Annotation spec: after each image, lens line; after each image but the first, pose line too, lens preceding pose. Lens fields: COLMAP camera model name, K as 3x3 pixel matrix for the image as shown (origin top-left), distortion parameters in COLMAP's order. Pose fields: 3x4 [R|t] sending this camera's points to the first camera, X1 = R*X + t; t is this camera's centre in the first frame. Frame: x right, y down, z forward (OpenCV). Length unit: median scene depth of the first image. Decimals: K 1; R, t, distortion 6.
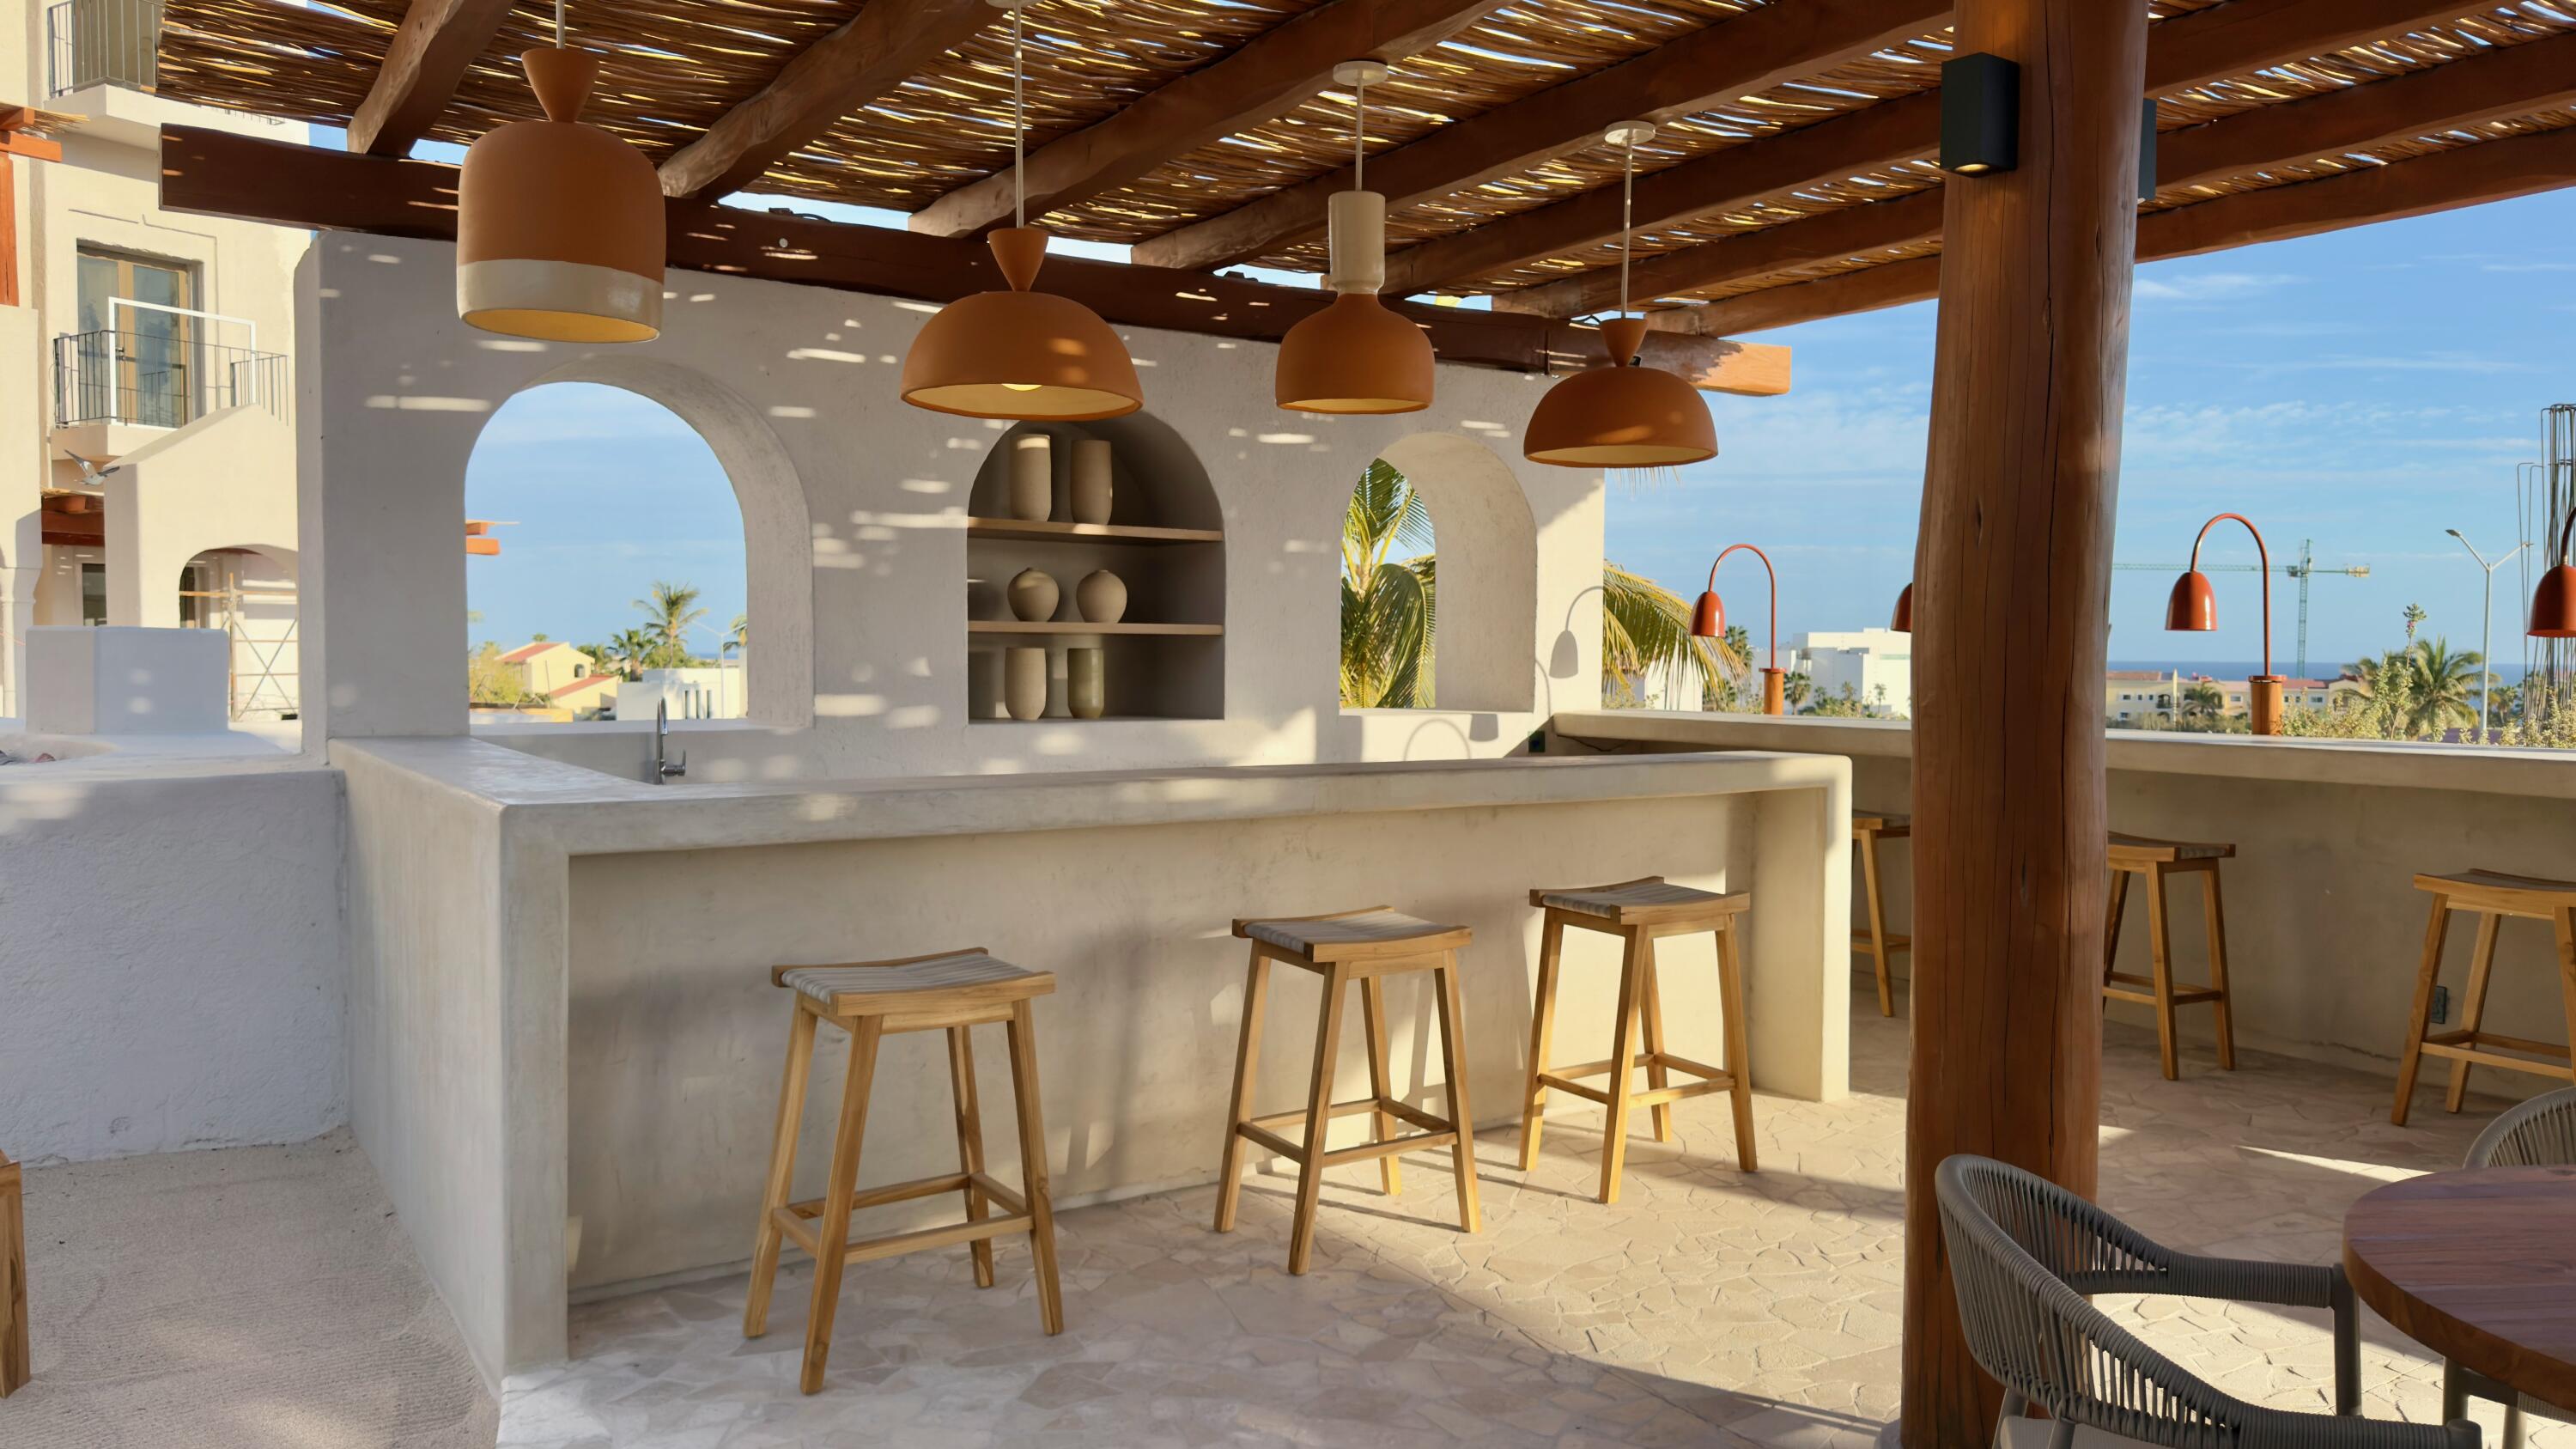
lens RADIAL K [[1812.0, 0, 1280.7], [0, 1812.0, 732.7], [0, 0, 1]] dist [0.142366, -0.244285]
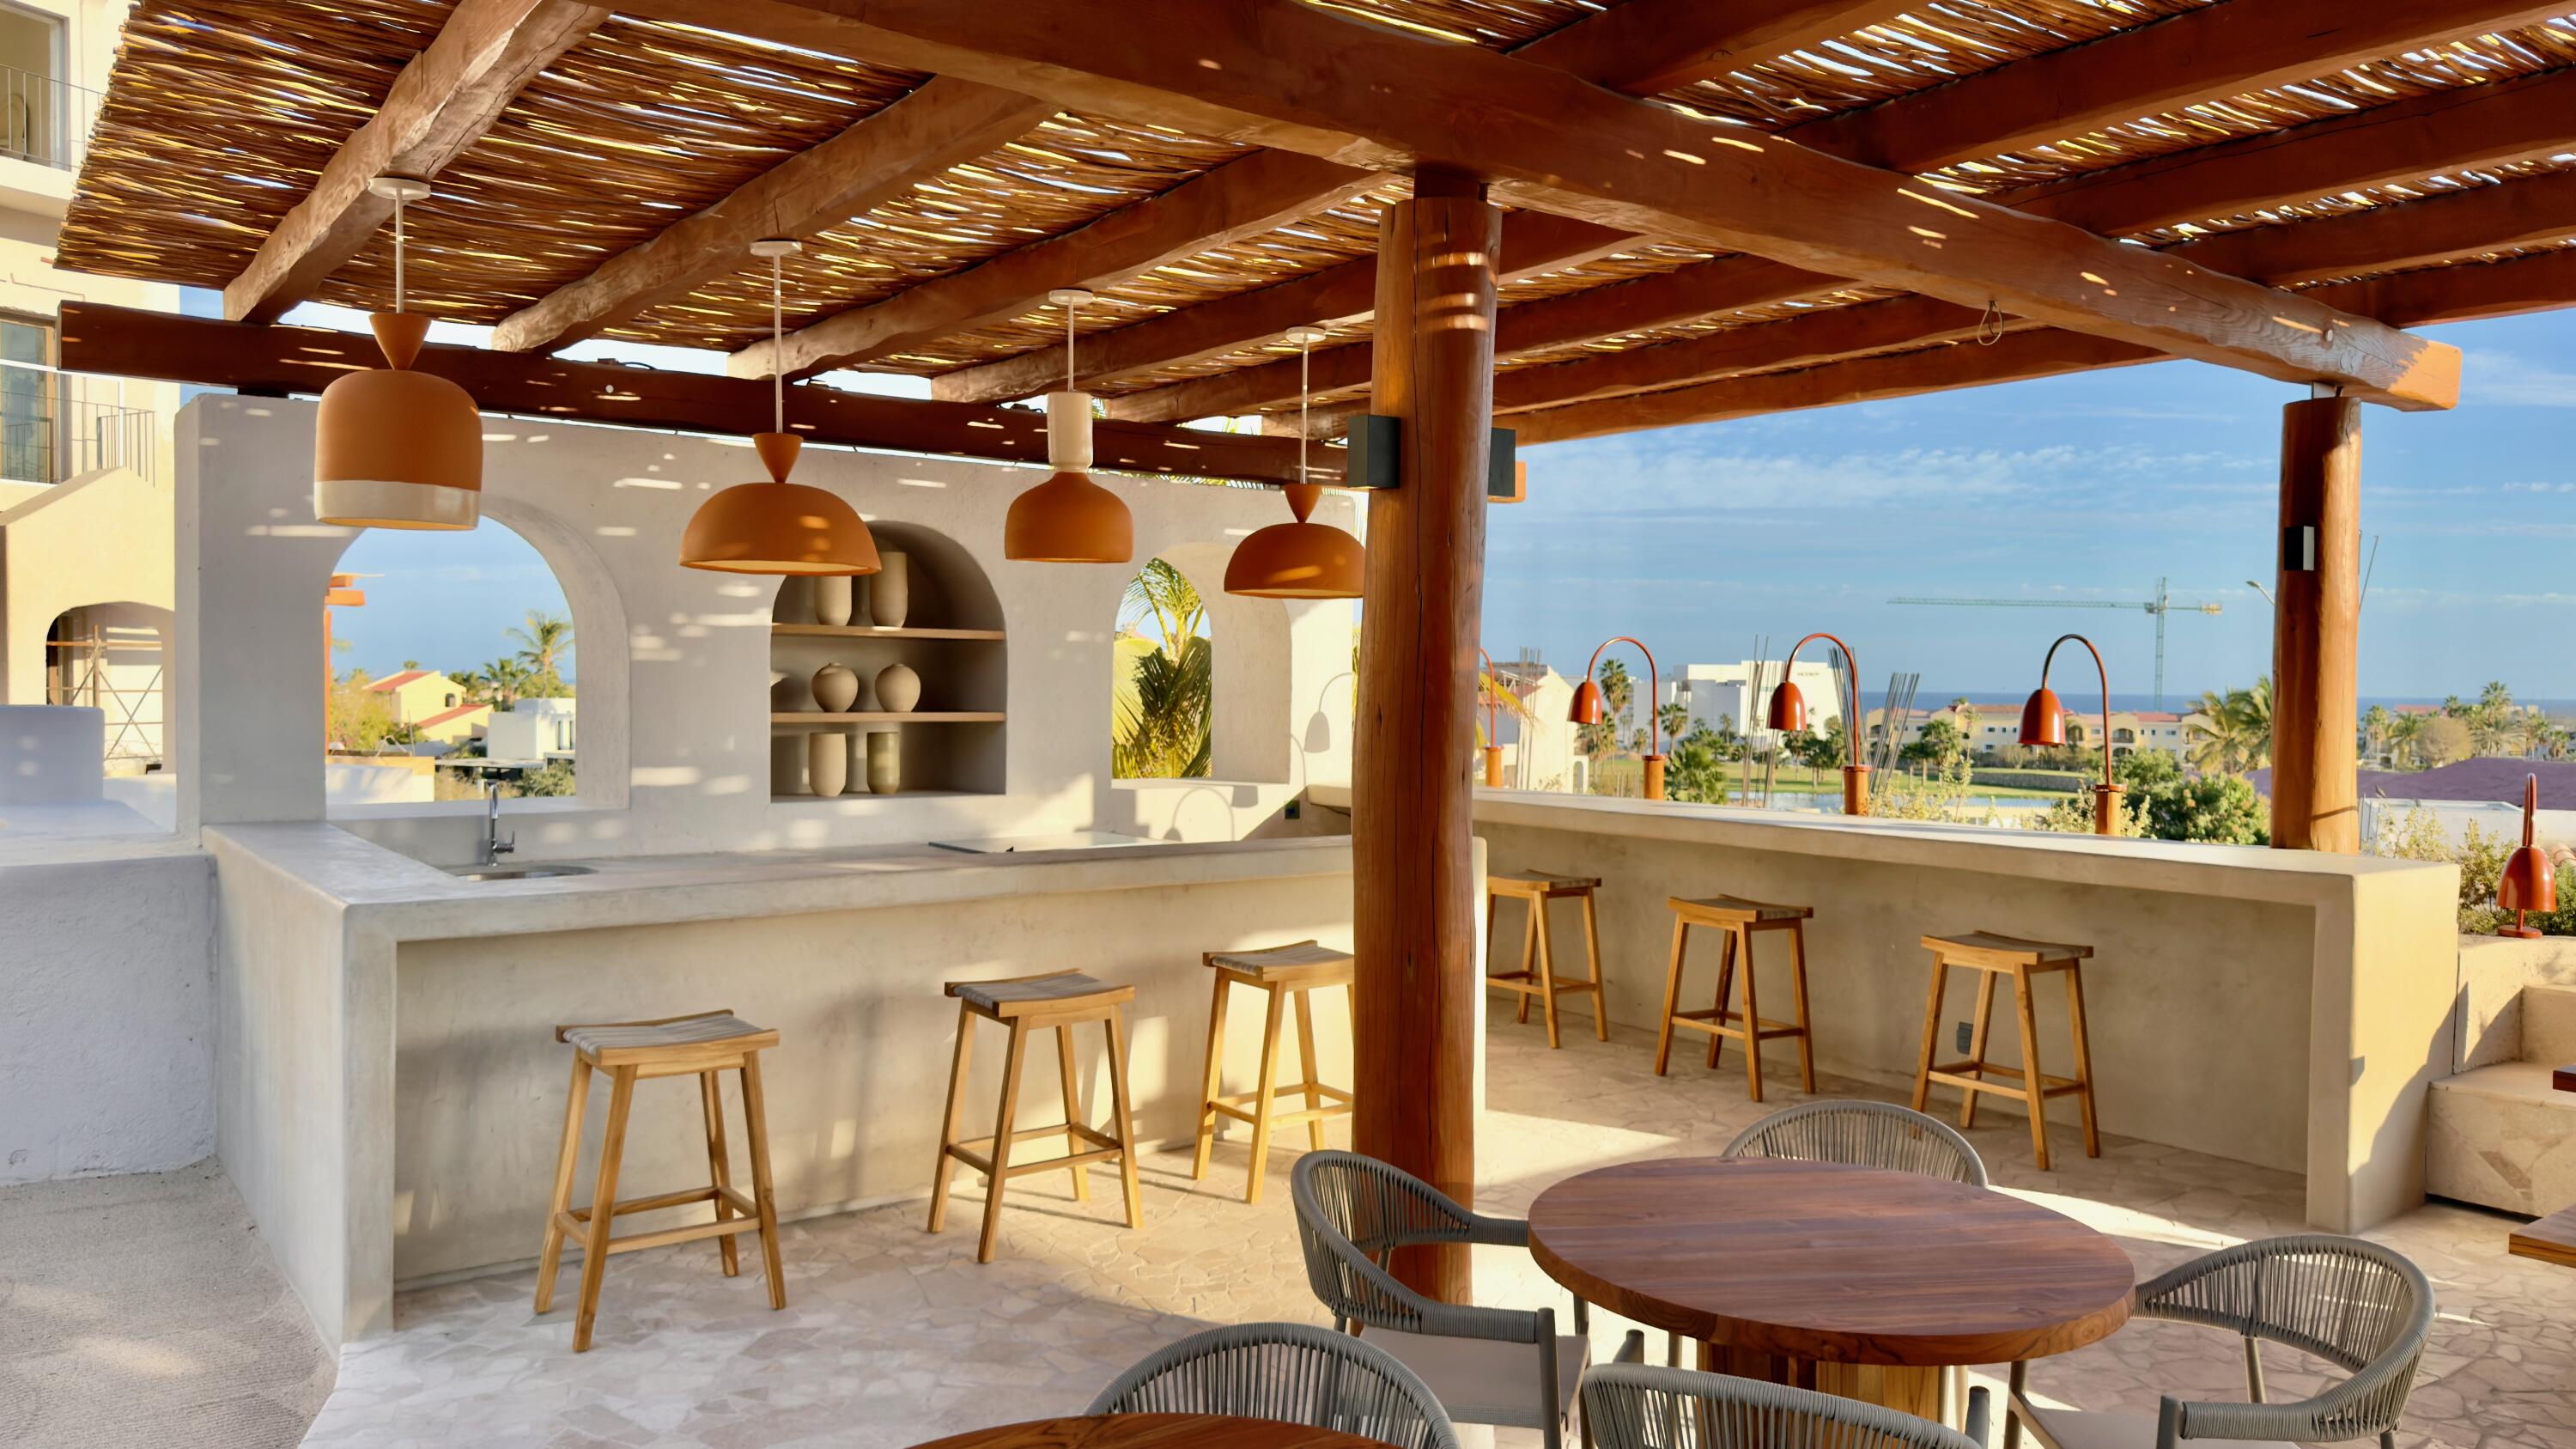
lens RADIAL K [[1814.2, 0, 1275.5], [0, 1814.2, 726.8], [0, 0, 1]] dist [0.096703, -0.139307]
pose [[0.998343, 0.002797, 0.057478, 0.118848], [-0.001683, 0.999810, -0.019416, -0.046136], [-0.057521, 0.019287, 0.998158, -0.254197]]
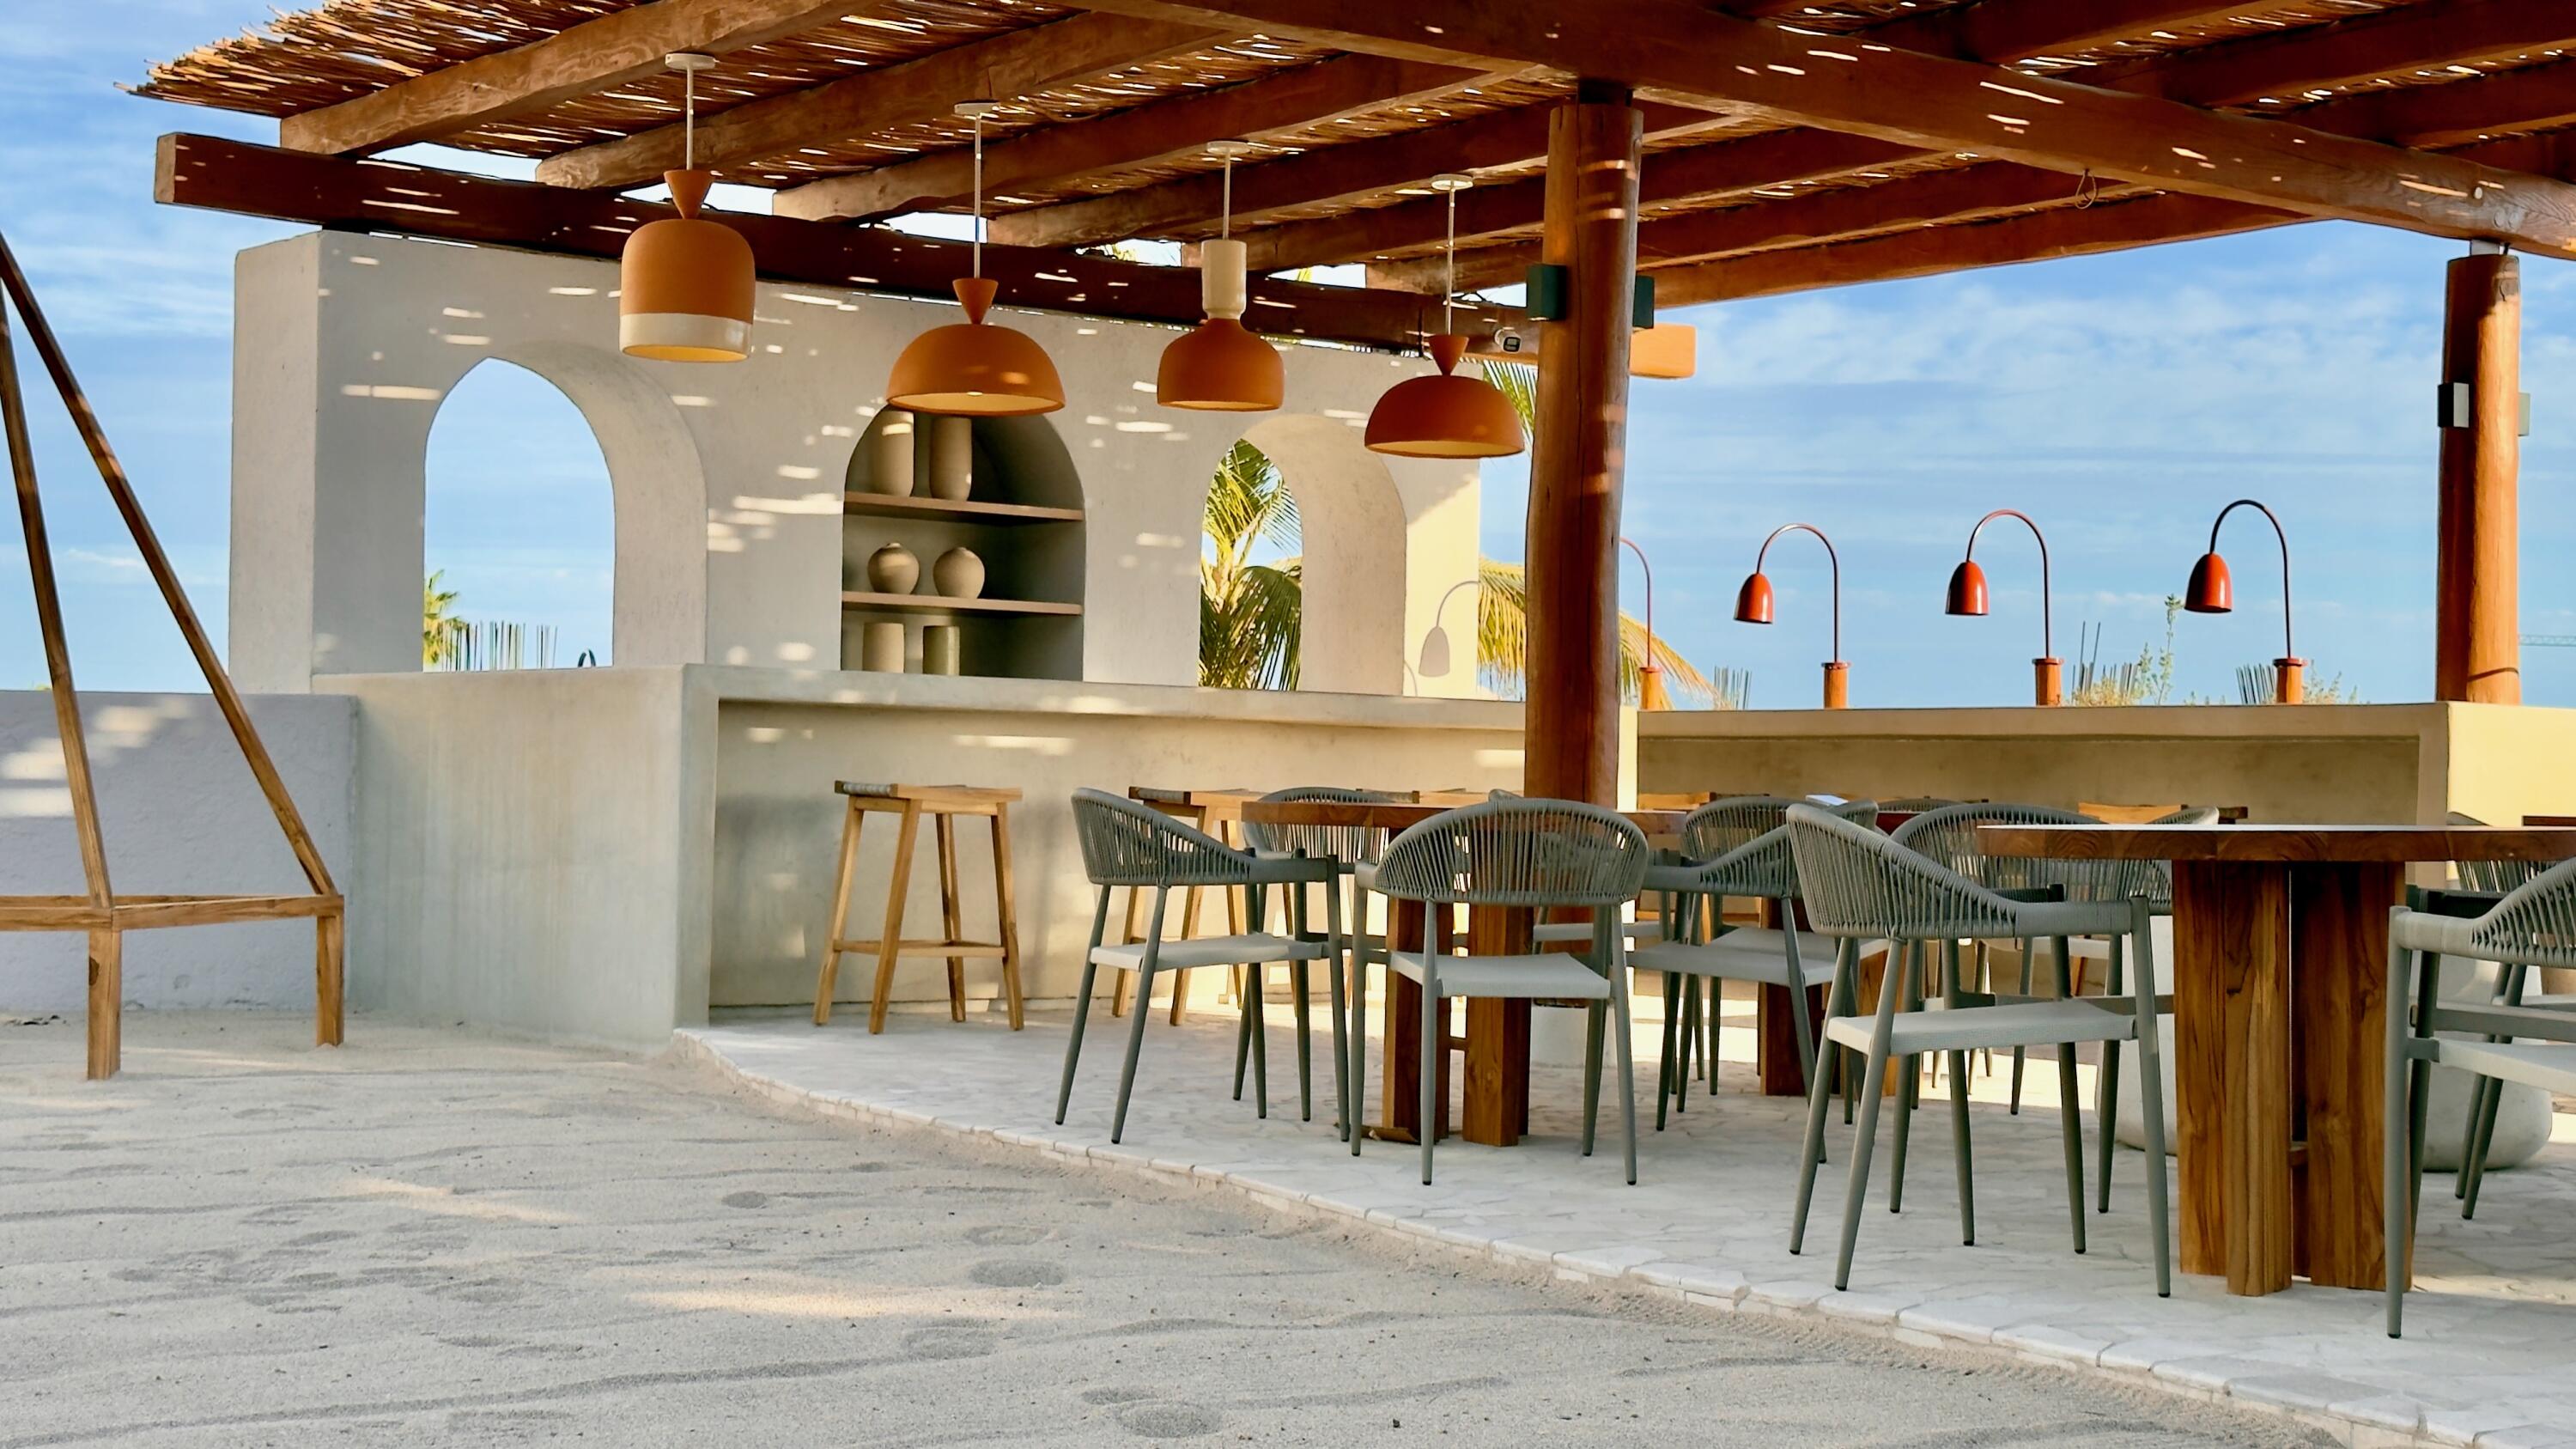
lens RADIAL K [[3562.4, 0, 1288.0], [0, 3562.4, 724.5], [0, 0, 1]] dist [-0.002545, 0.879959]
pose [[0.997602, 0.013395, 0.067904, -0.082143], [-0.009223, 0.998071, -0.061394, 0.200747], [-0.068596, 0.060621, 0.995801, -1.515016]]
